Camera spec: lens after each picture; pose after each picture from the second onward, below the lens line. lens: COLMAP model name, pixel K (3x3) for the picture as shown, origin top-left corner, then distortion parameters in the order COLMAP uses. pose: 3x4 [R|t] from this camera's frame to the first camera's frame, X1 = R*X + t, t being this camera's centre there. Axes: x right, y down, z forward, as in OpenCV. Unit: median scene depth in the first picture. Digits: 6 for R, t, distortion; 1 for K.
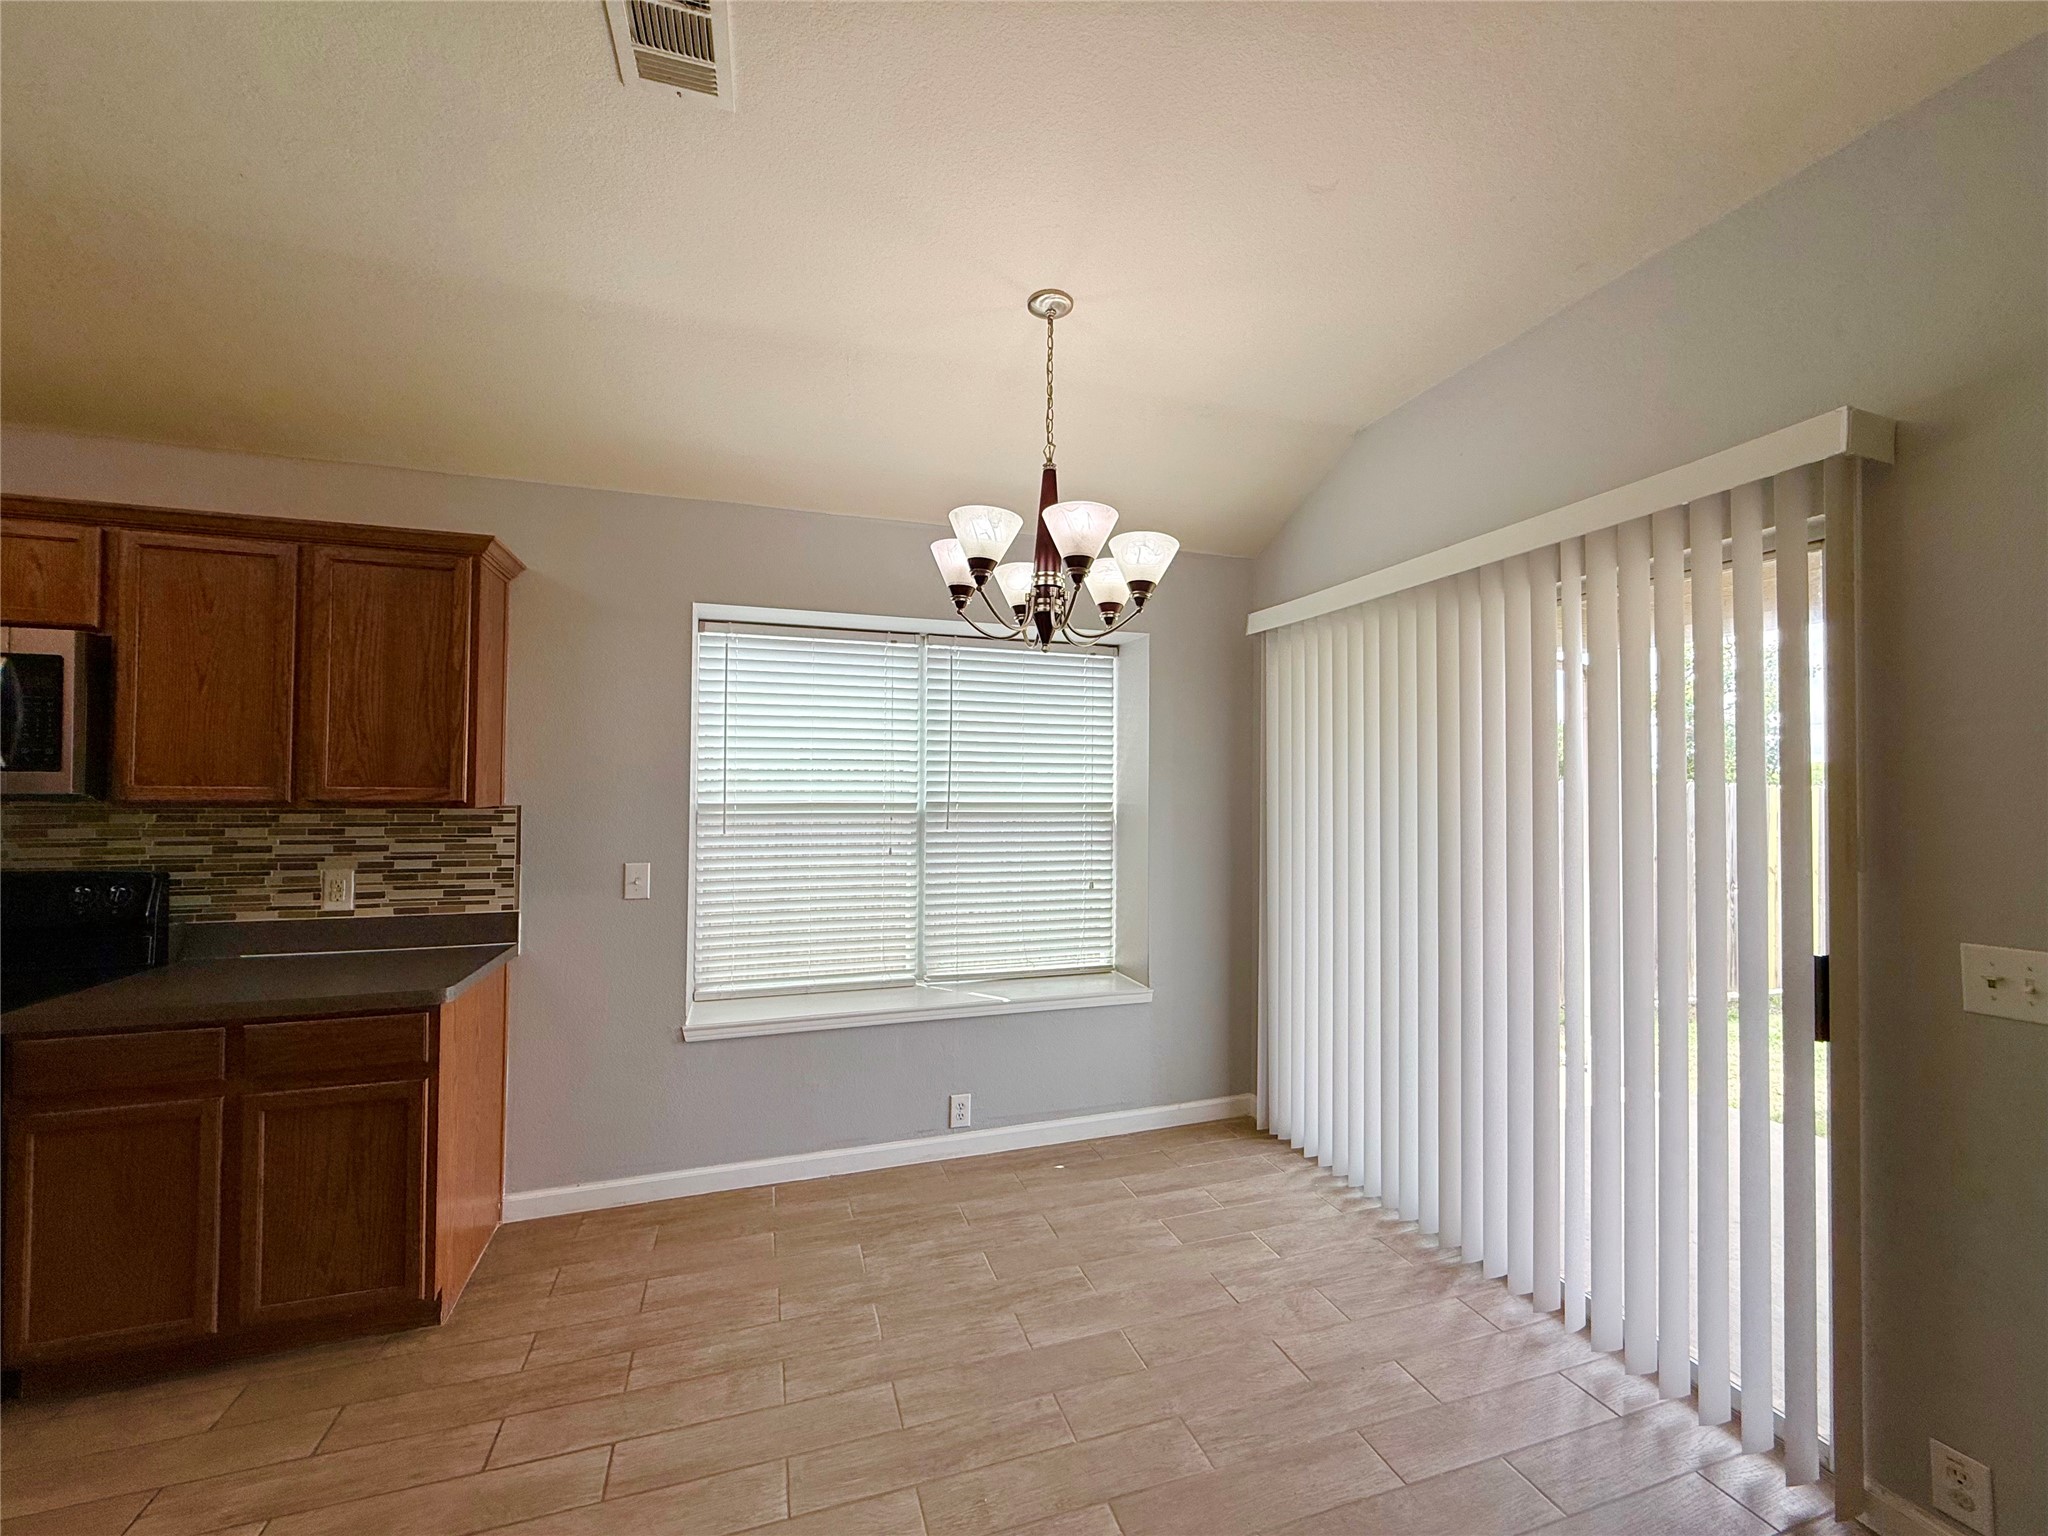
lens RADIAL K [[818.7, 0, 1021.7], [0, 818.7, 771.3], [0, 0, 1]] dist [0.001622, 0.000540]
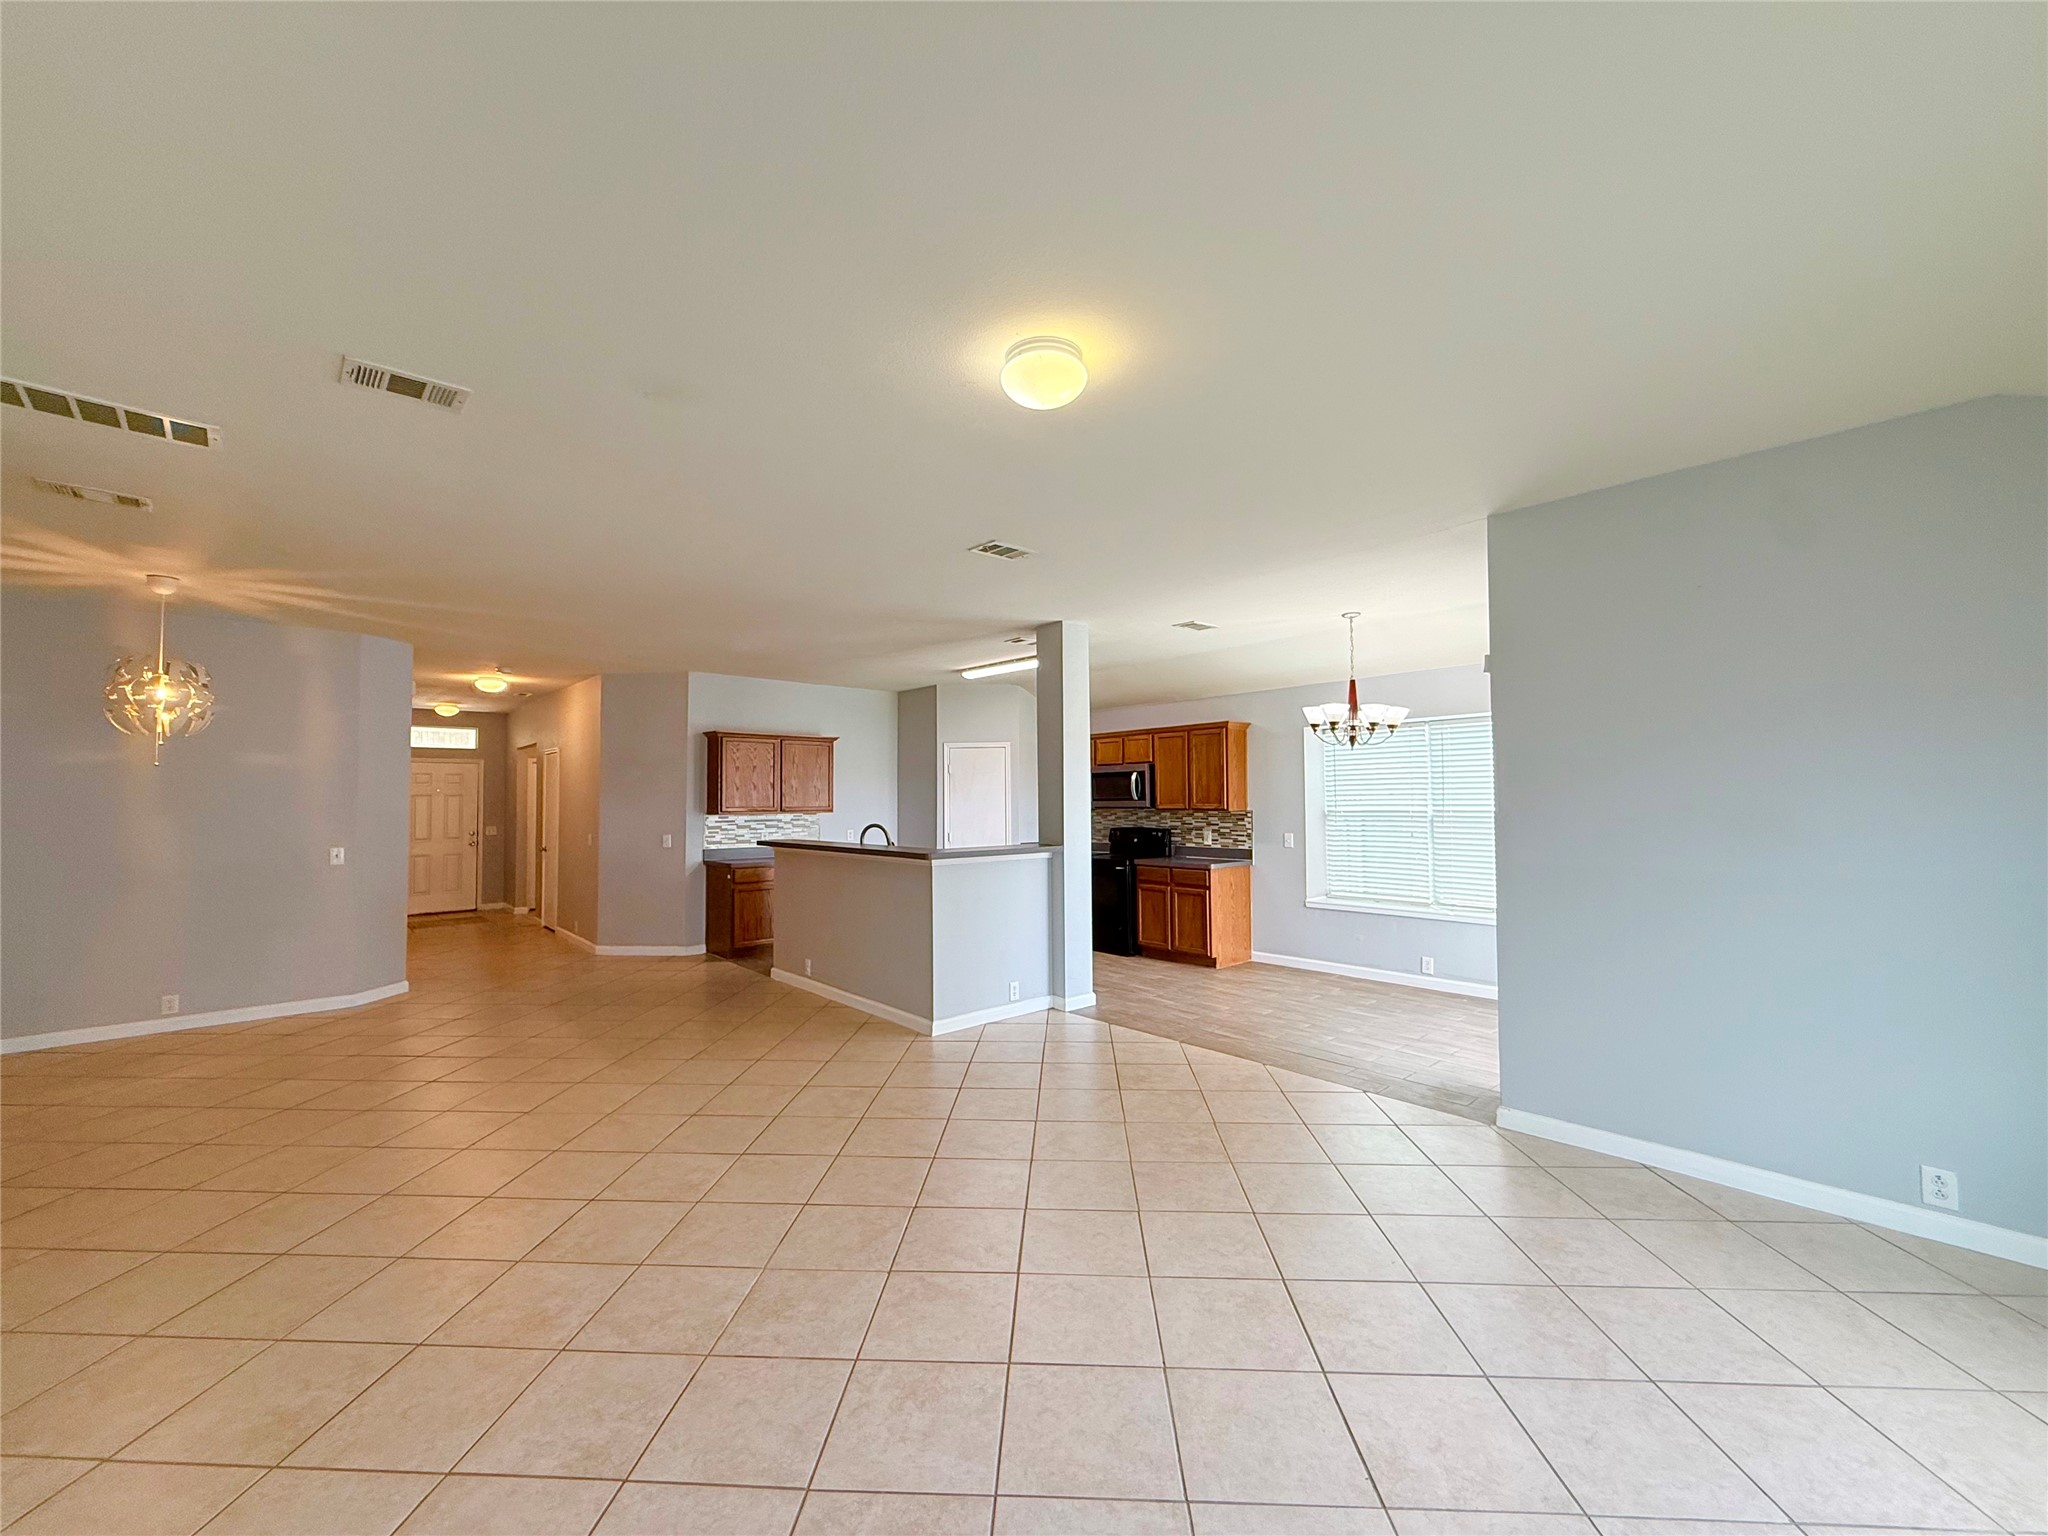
lens RADIAL K [[818.7, 0, 1021.7], [0, 818.7, 771.3], [0, 0, 1]] dist [0.001622, 0.000540]
pose [[0.398853, -0.042413, -0.916033, 1.709239], [0.029743, 0.999003, -0.033304, -0.022064], [0.916532, -0.013963, 0.399717, -0.856979]]
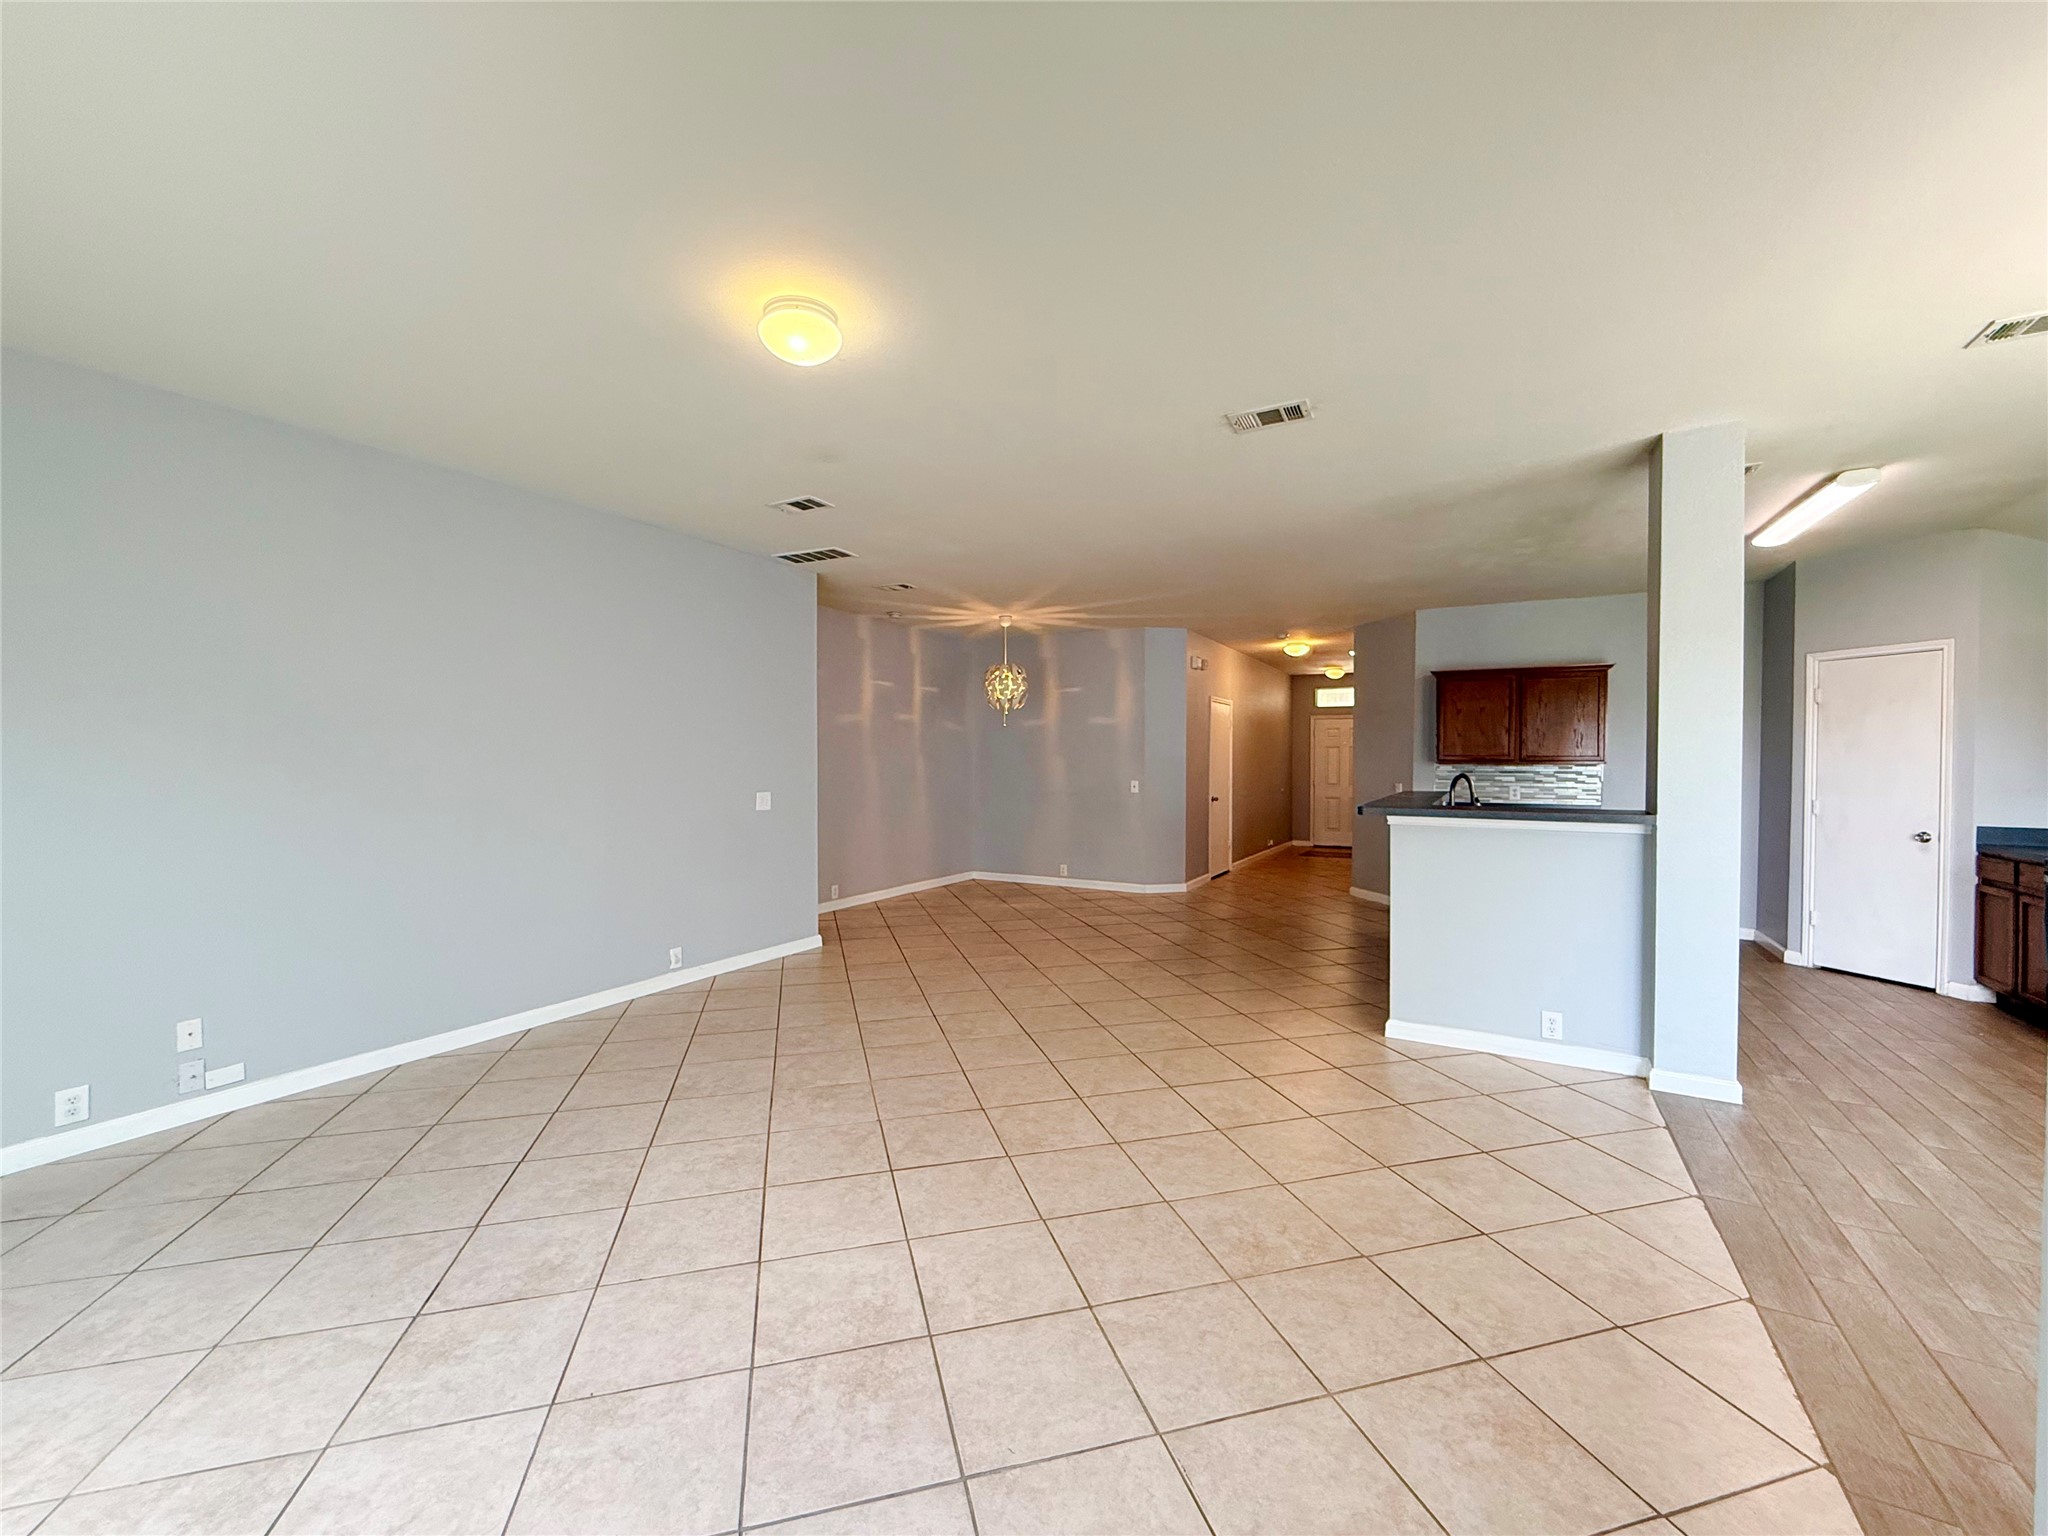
lens RADIAL K [[818.7, 0, 1021.7], [0, 818.7, 771.3], [0, 0, 1]] dist [0.001622, 0.000540]
pose [[-0.743159, -0.000477, -0.669114, 1.354350], [0.006030, 0.999954, -0.007411, 0.042815], [0.669087, -0.009543, -0.743123, 0.460318]]
